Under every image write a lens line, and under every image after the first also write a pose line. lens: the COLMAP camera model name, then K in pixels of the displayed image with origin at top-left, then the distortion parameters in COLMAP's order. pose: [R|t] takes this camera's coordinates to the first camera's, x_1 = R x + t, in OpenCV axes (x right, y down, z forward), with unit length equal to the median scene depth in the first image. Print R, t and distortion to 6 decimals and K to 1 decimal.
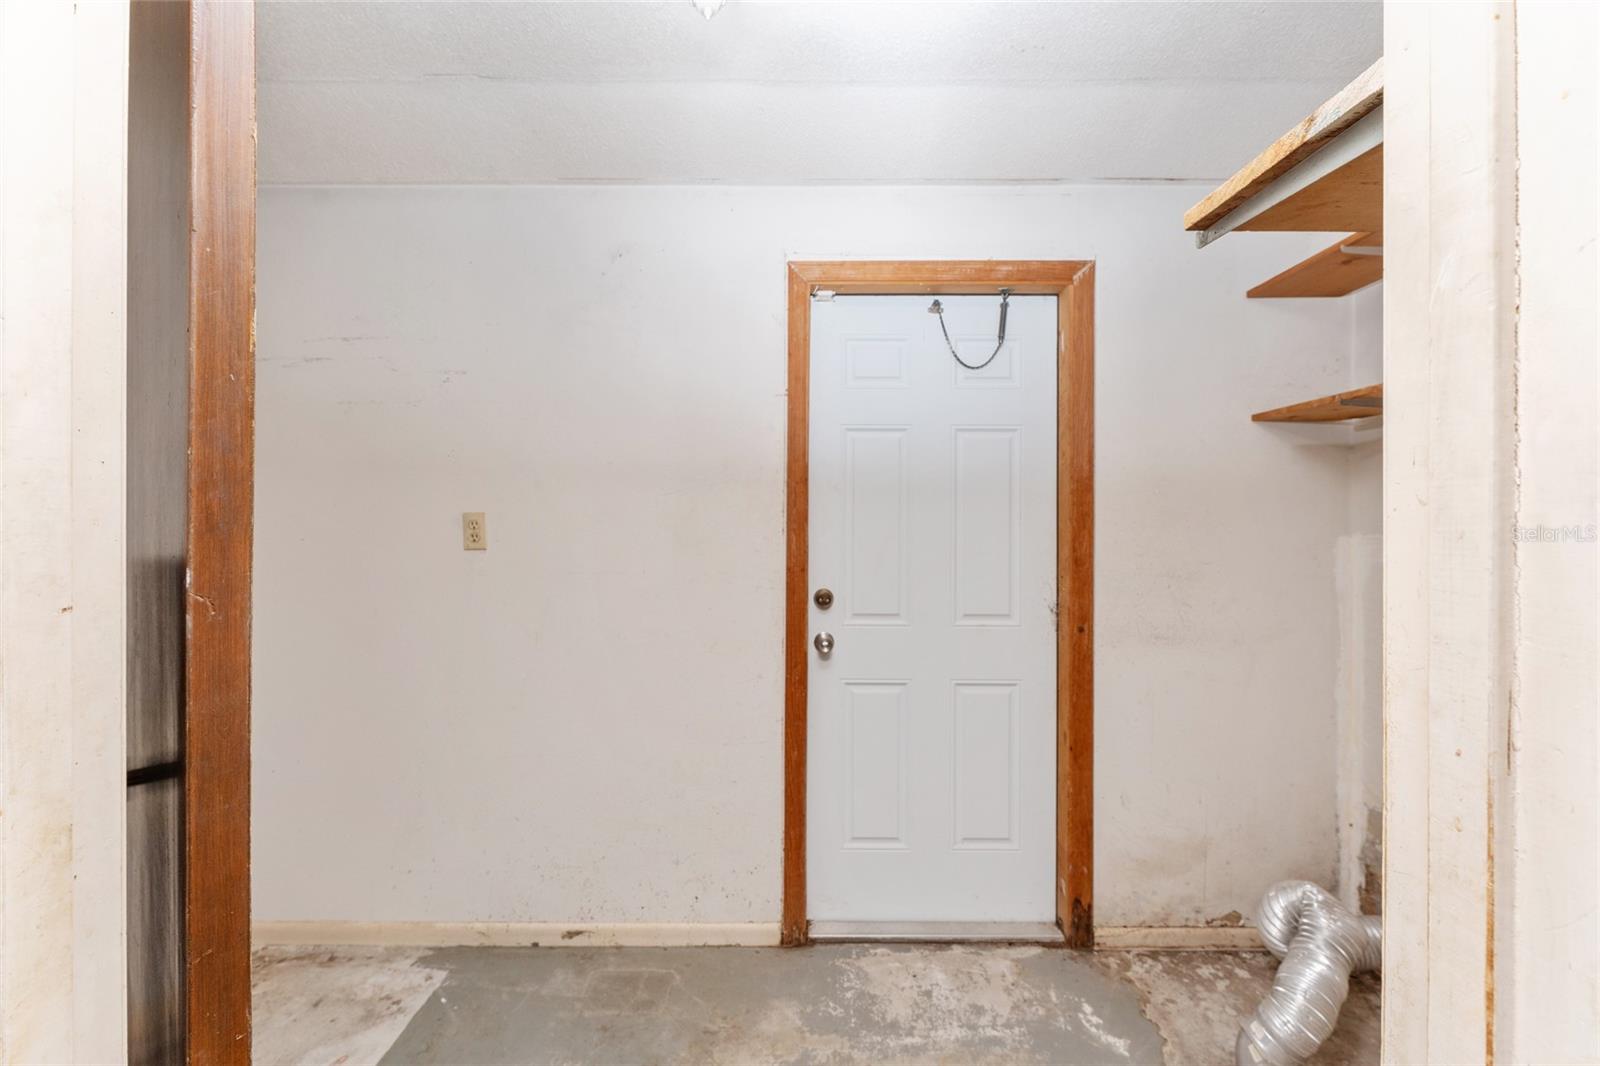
lens RADIAL K [[635.1, 0, 802.0], [0, 635.1, 530.0], [0, 0, 1]] dist [-0.001417, 0.000631]
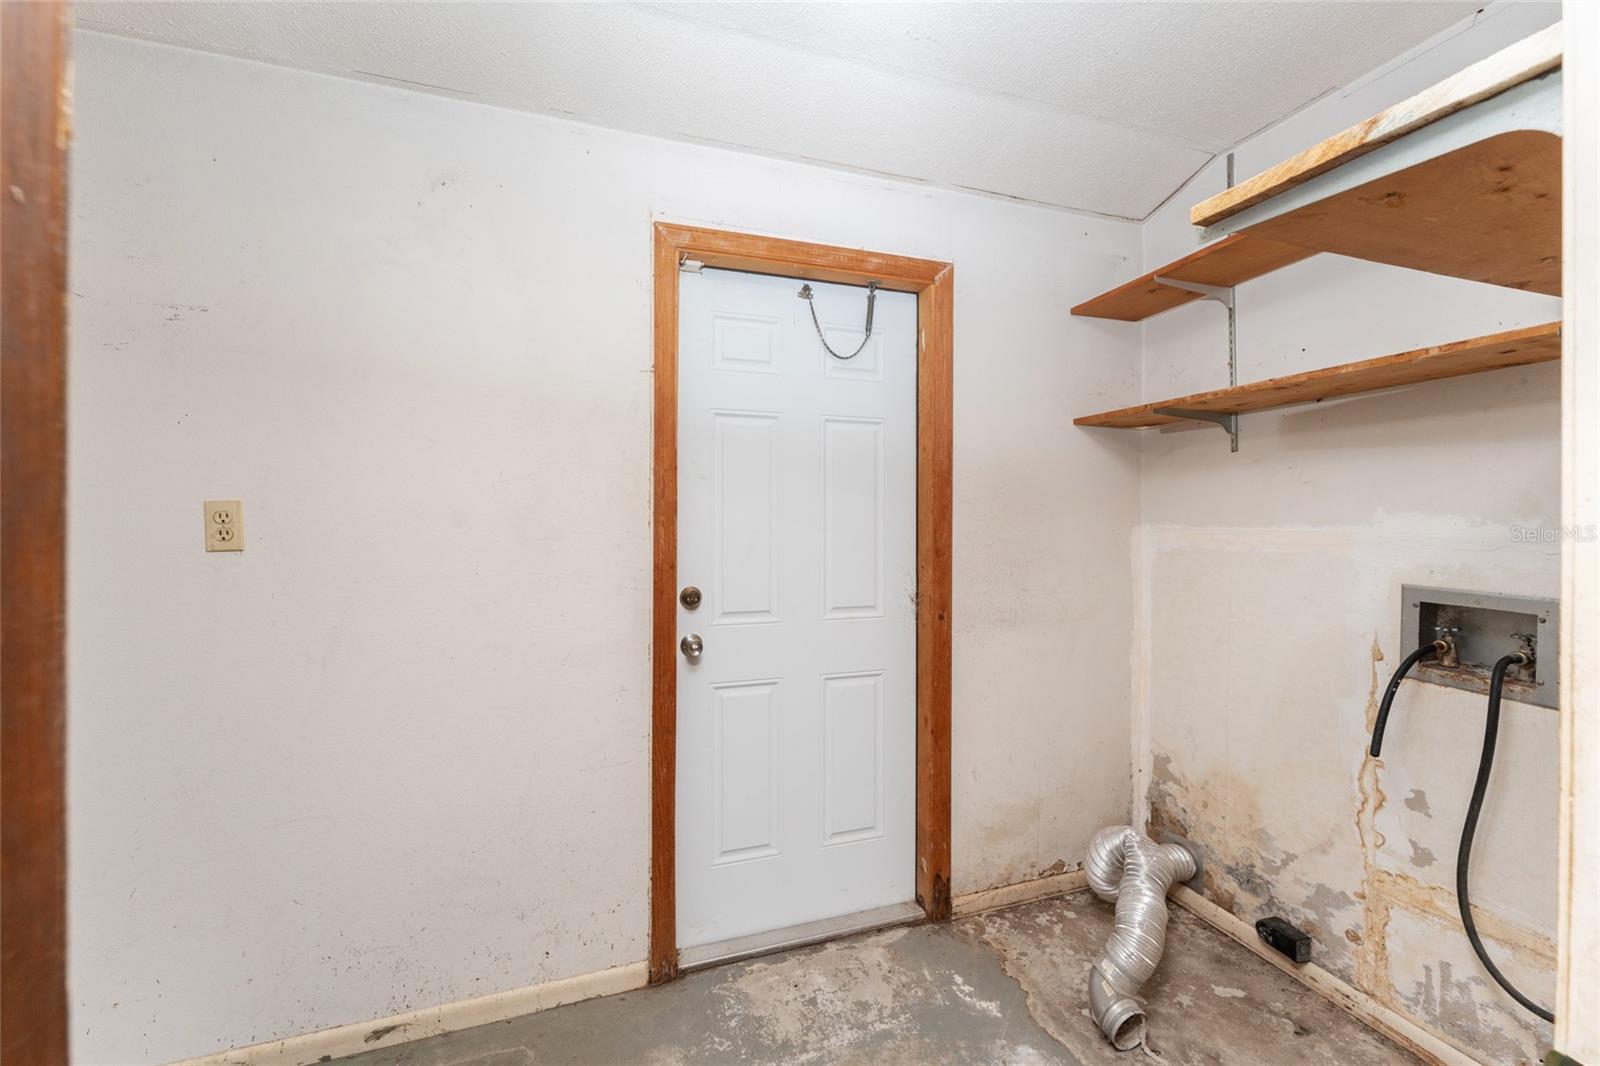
lens RADIAL K [[635.1, 0, 797.4], [0, 635.1, 527.7], [0, 0, 1]] dist [-0.001417, 0.000631]
pose [[0.948522, -0.006656, 0.316640, -0.115538], [0.004249, 0.999957, 0.008292, 0.000186], [-0.316682, -0.006520, 0.948509, 0.086970]]
